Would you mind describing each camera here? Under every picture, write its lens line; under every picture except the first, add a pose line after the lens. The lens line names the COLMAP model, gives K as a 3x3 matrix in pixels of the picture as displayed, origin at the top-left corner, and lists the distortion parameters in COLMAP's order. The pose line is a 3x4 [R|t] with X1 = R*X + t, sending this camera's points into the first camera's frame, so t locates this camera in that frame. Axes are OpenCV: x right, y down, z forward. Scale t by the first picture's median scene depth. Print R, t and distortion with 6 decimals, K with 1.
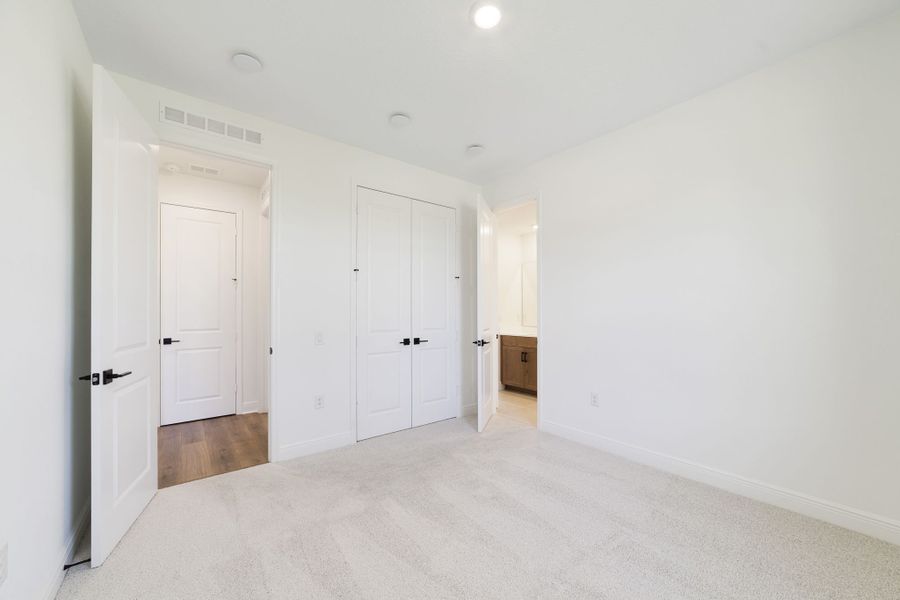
lens RADIAL K [[346.8, 0, 453.9], [0, 346.8, 308.6], [0, 0, 1]] dist [-0.025247, 0.008004]
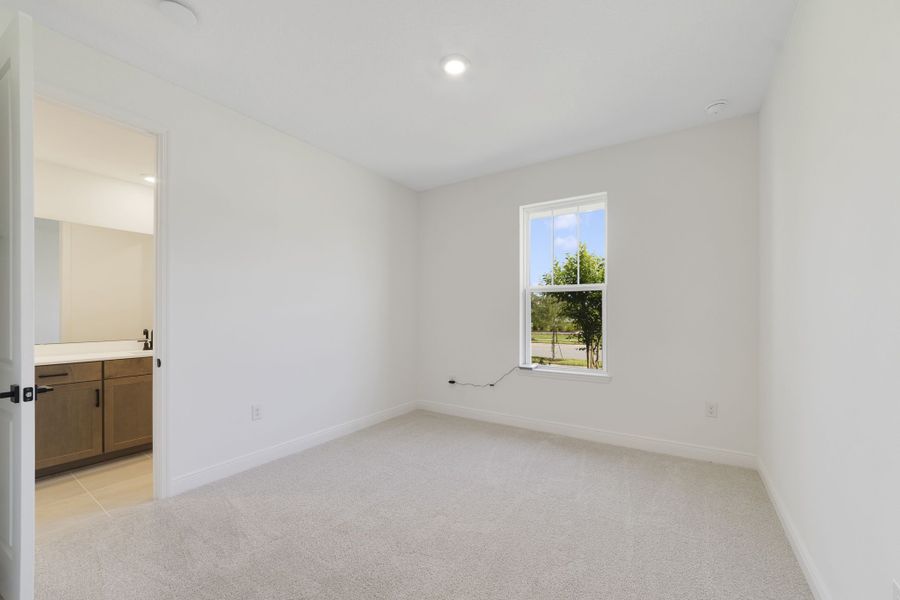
lens RADIAL K [[346.8, 0, 453.9], [0, 346.8, 308.6], [0, 0, 1]] dist [-0.025247, 0.008004]
pose [[-0.297908, 0.017389, 0.954436, -0.512391], [-0.004206, 0.999800, -0.019528, 0.007252], [-0.954585, -0.009832, -0.297776, 0.659868]]
